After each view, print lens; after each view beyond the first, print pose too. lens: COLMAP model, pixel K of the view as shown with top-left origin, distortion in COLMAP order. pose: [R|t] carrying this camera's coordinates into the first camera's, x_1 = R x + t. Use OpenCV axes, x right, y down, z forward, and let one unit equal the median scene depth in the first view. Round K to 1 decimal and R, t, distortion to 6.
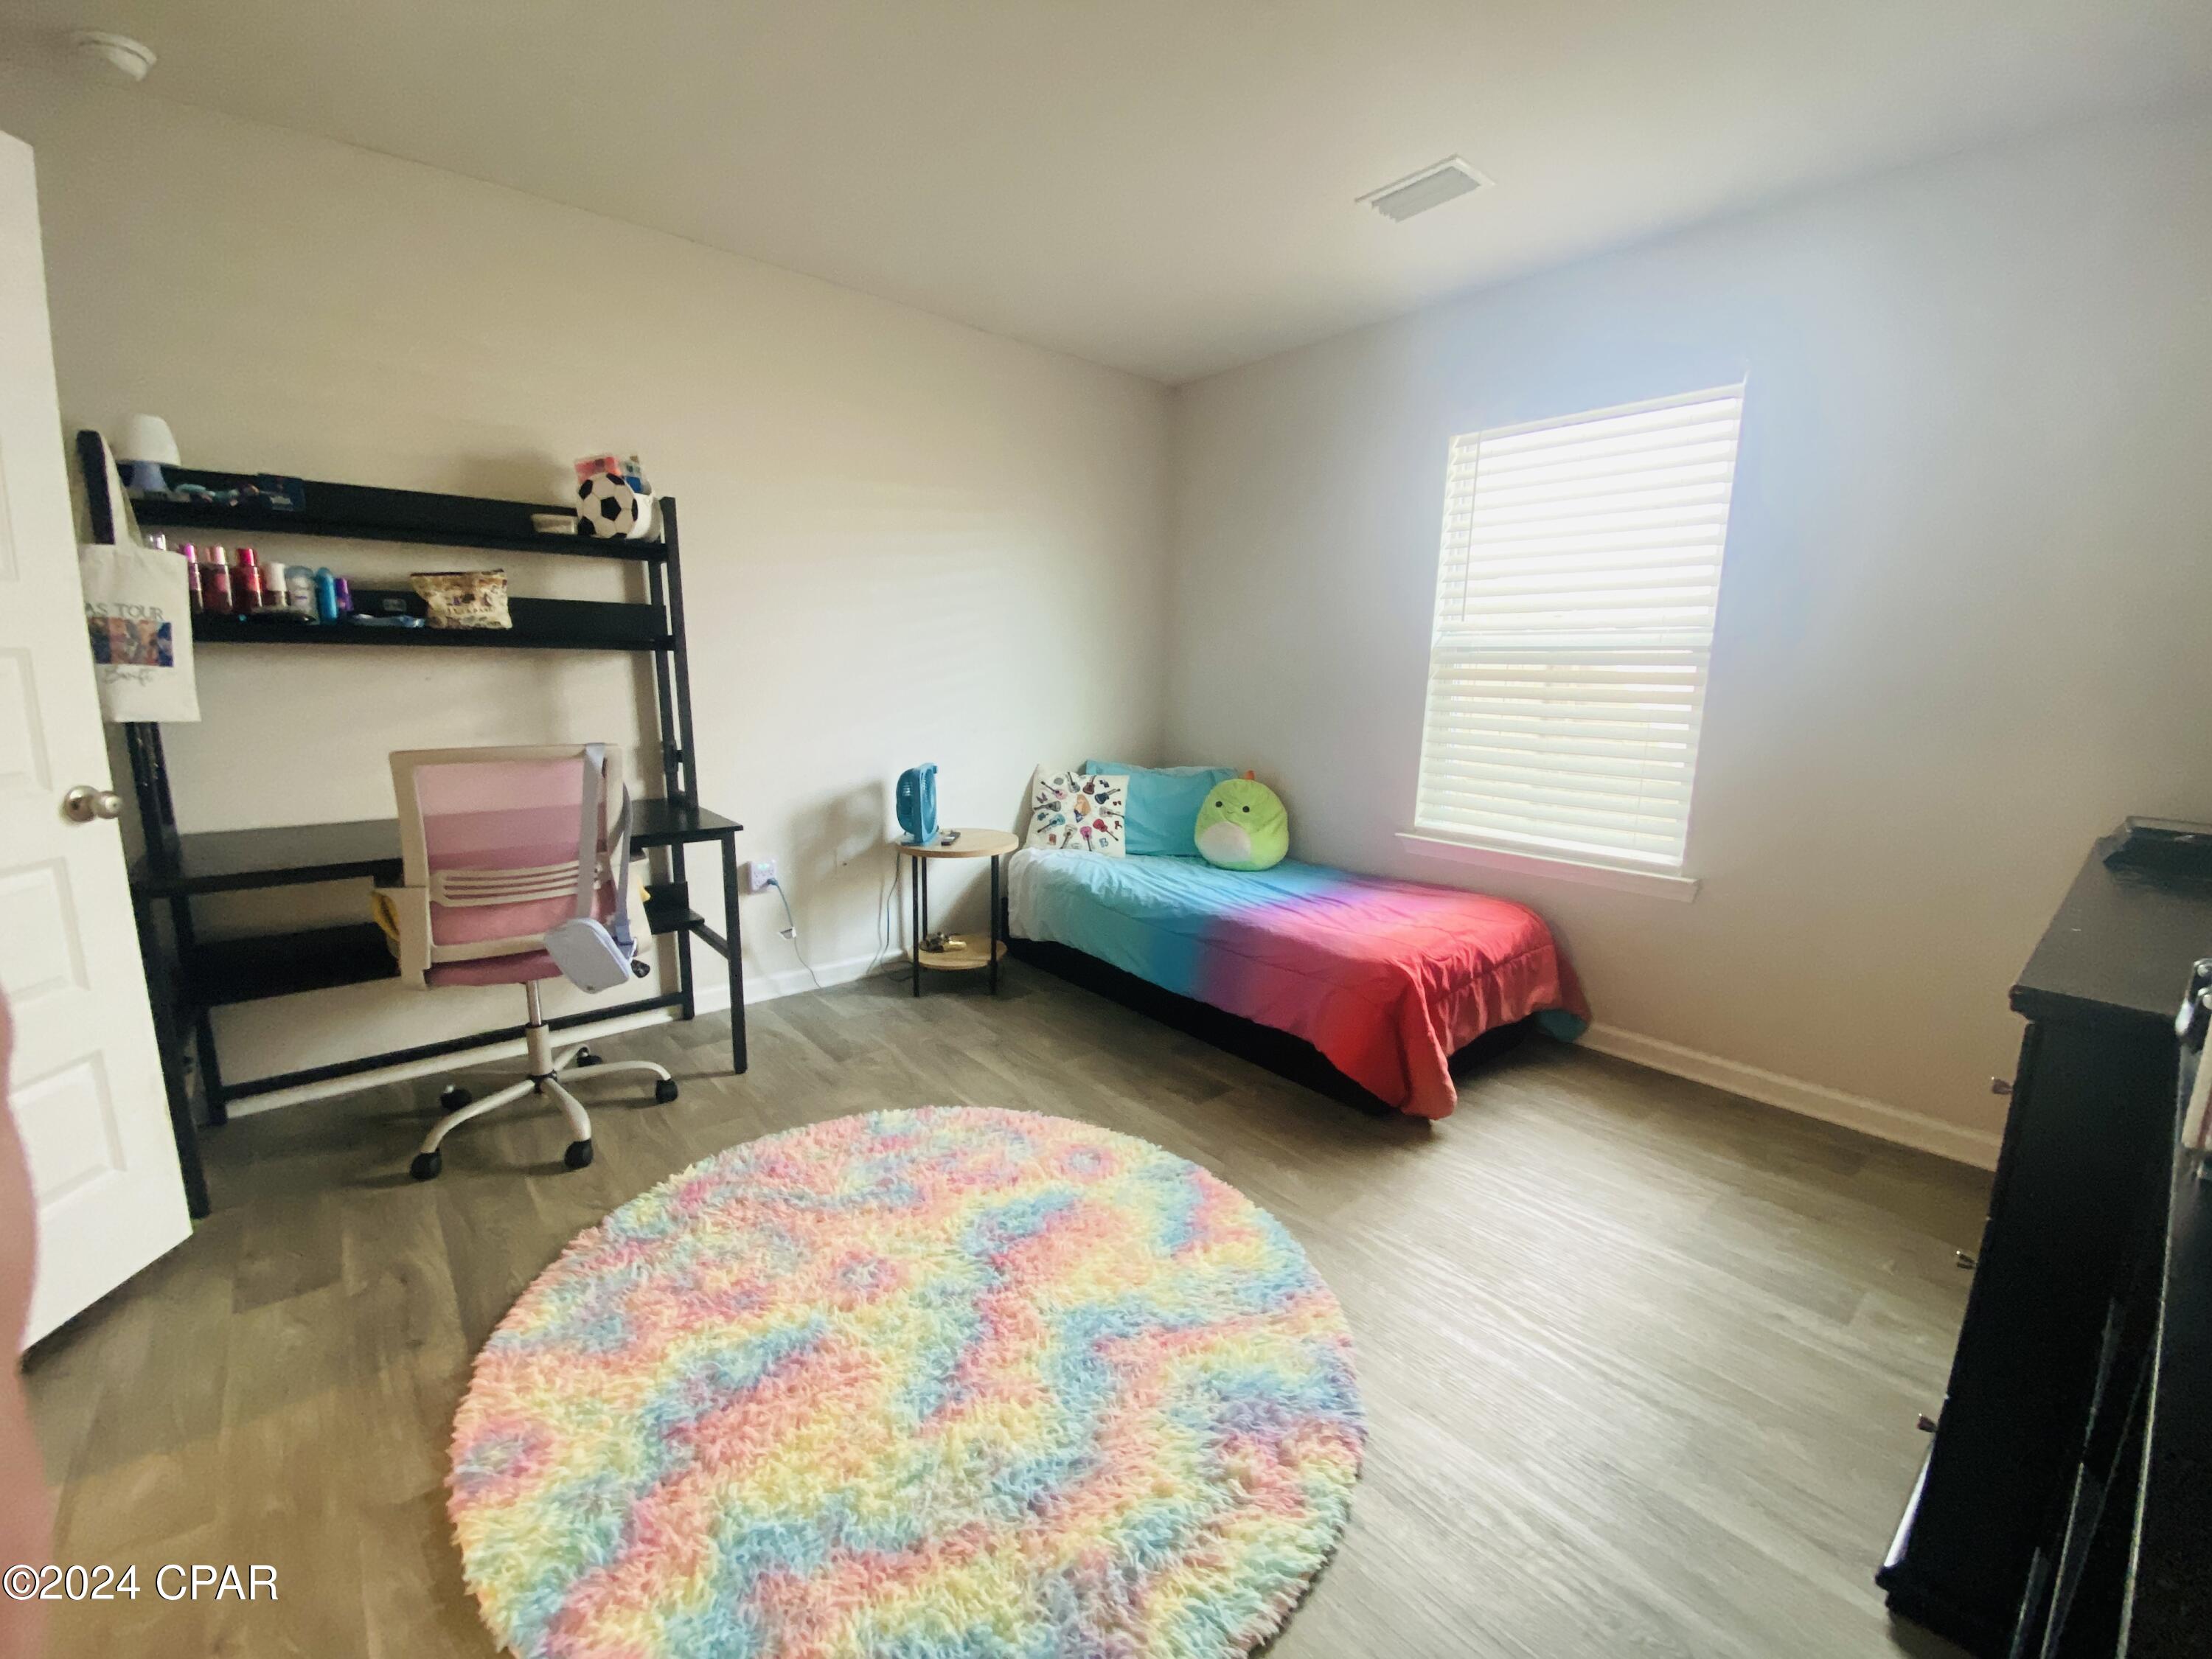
lens RADIAL K [[906.5, 0, 1121.2], [0, 906.5, 836.5], [0, 0, 1]] dist [0.018672, -0.002042]
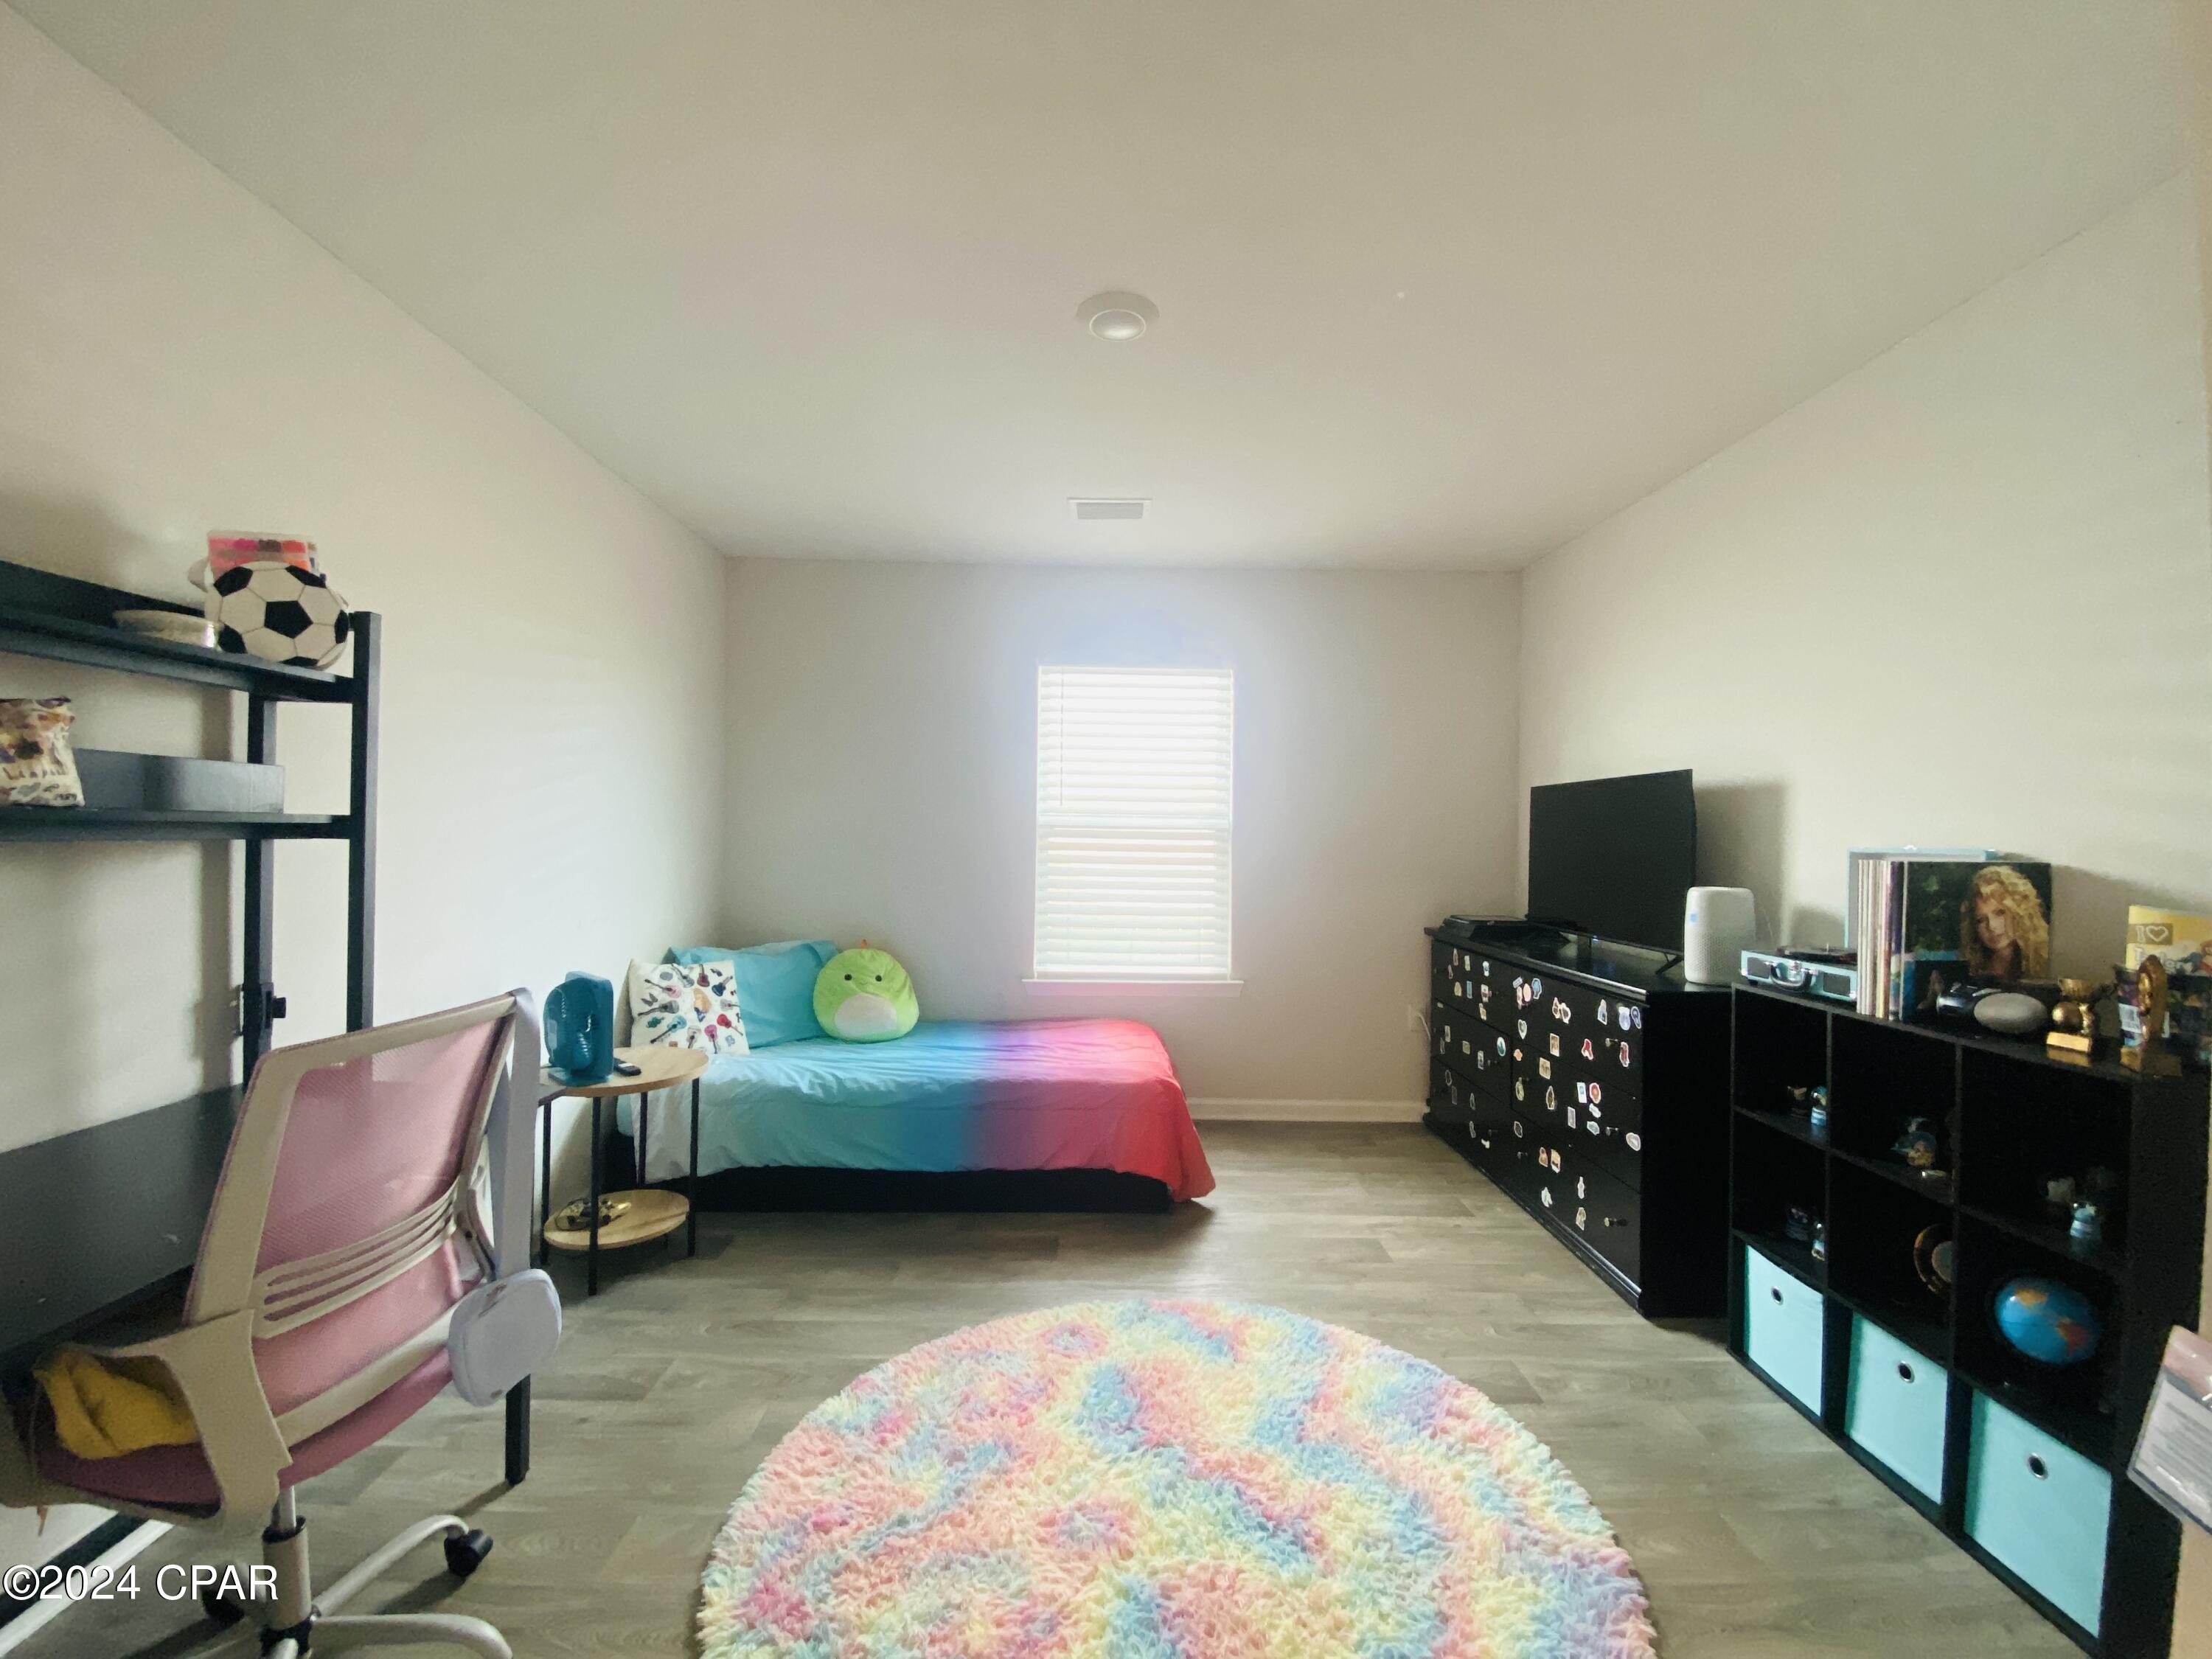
lens RADIAL K [[906.5, 0, 1127.1], [0, 906.5, 825.1], [0, 0, 1]] dist [0.018672, -0.002042]
pose [[0.632466, 0.000451, 0.774588, -0.621987], [0.135415, 0.984536, -0.111142, -0.065571], [-0.762660, 0.175184, 0.622624, 0.178611]]
